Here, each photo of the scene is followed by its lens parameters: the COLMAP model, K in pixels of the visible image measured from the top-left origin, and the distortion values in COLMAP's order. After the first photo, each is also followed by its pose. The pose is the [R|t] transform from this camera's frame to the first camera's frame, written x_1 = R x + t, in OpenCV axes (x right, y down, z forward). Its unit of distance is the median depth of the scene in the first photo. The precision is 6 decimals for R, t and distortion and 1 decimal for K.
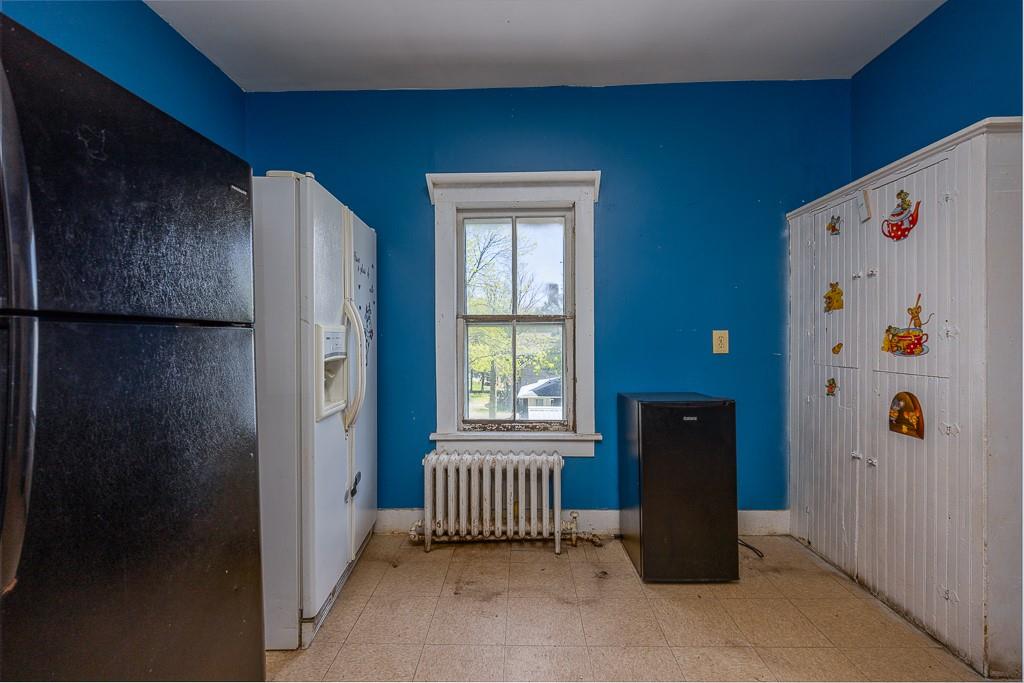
lens RADIAL K [[442.3, 0, 512.0], [0, 442.3, 341.5], [0, 0, 1]] dist [0.001705, -0.002781]
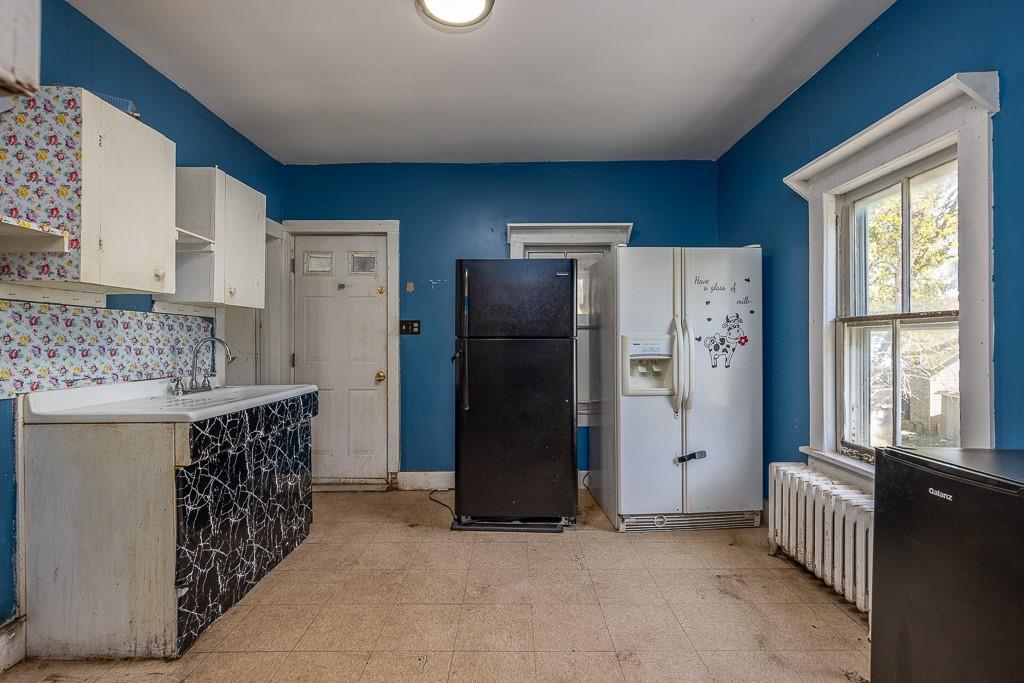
lens RADIAL K [[449.1, 0, 512.0], [0, 449.1, 341.5], [0, 0, 1]] dist [-0.000945, -0.000117]
pose [[0.022121, 0.003943, -0.999748, 0.830775], [-0.006377, 0.999972, 0.003803, -0.015604], [0.999735, 0.006291, 0.022145, 0.384550]]
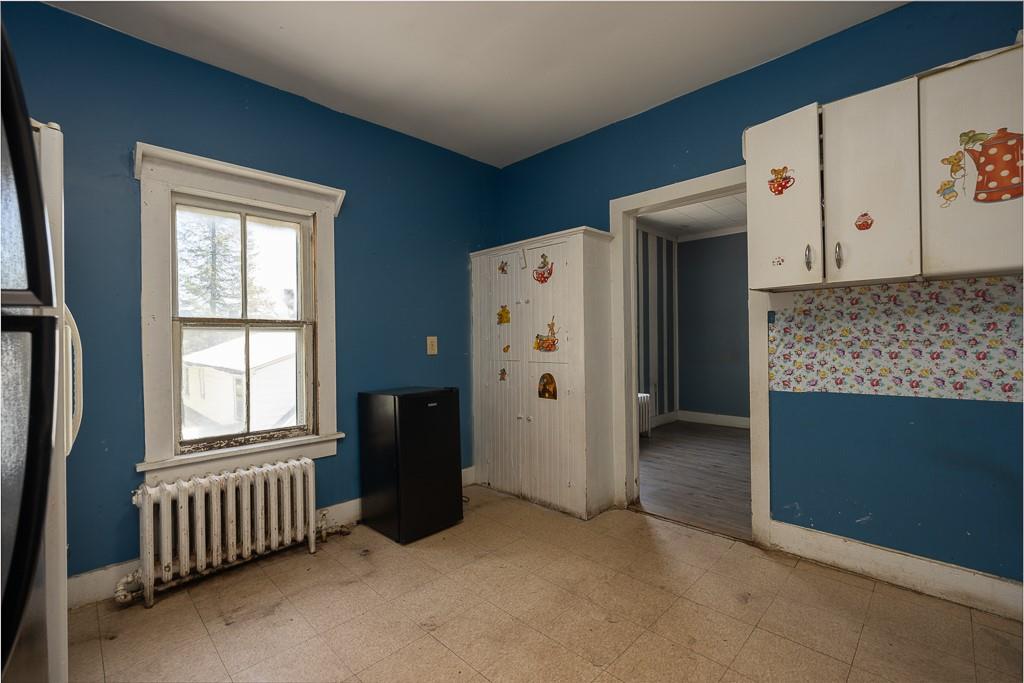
lens RADIAL K [[442.3, 0, 512.0], [0, 442.3, 341.5], [0, 0, 1]] dist [0.001705, -0.002781]
pose [[0.685594, -0.004504, 0.727970, -0.325906], [0.015157, 0.999852, -0.008088, 0.003257], [-0.727826, 0.016579, 0.685561, -0.048888]]
